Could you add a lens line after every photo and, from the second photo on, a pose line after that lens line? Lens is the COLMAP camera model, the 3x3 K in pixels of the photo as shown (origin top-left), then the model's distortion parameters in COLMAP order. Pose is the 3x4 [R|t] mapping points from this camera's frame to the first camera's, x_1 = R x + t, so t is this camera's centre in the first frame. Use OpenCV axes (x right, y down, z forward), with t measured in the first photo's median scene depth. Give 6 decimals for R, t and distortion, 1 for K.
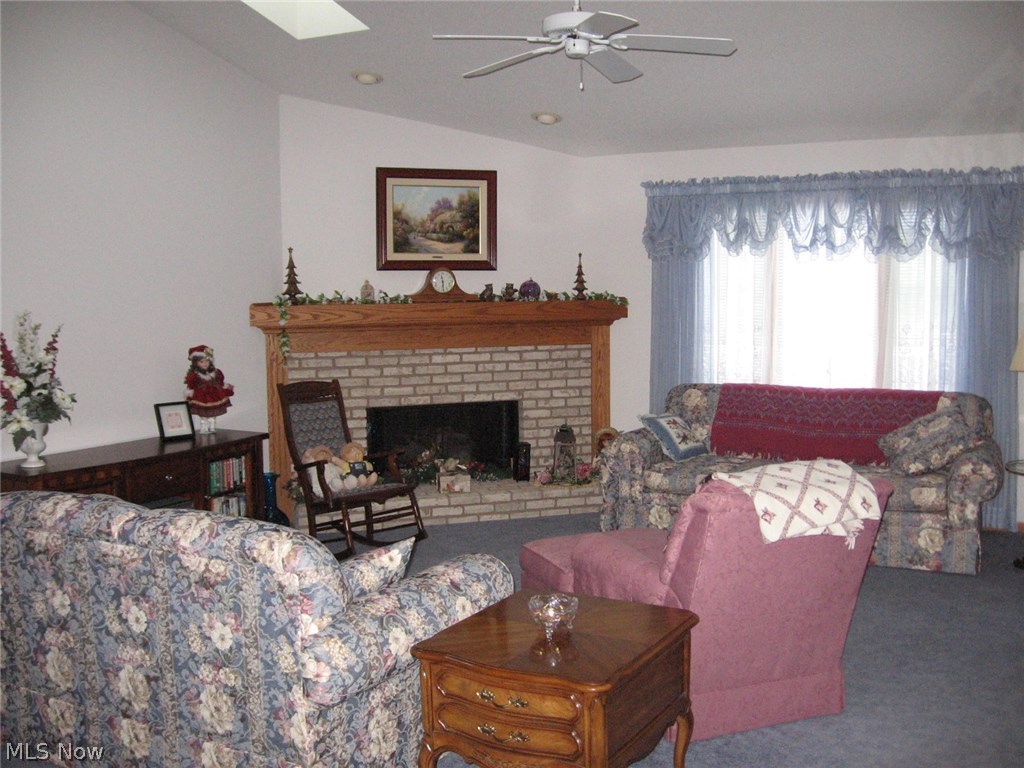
lens RADIAL K [[1060.2, 0, 516.3], [0, 1060.2, 383.2], [0, 0, 1]] dist [-0.124216, 0.000000]
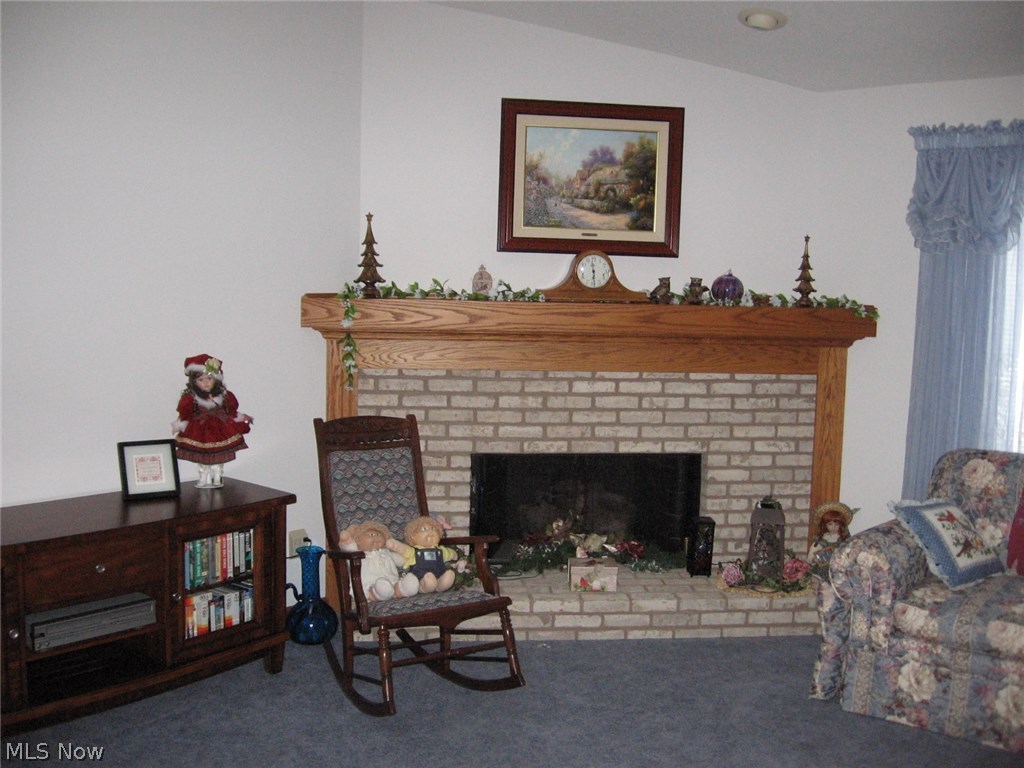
lens RADIAL K [[1060.2, 0, 509.4], [0, 1060.2, 388.5], [0, 0, 1]] dist [-0.124216, 0.000000]
pose [[0.976333, 0.053505, -0.209552, 0.022156], [-0.051902, 0.998566, 0.013144, -0.028756], [0.209955, -0.001957, 0.977709, 0.343883]]
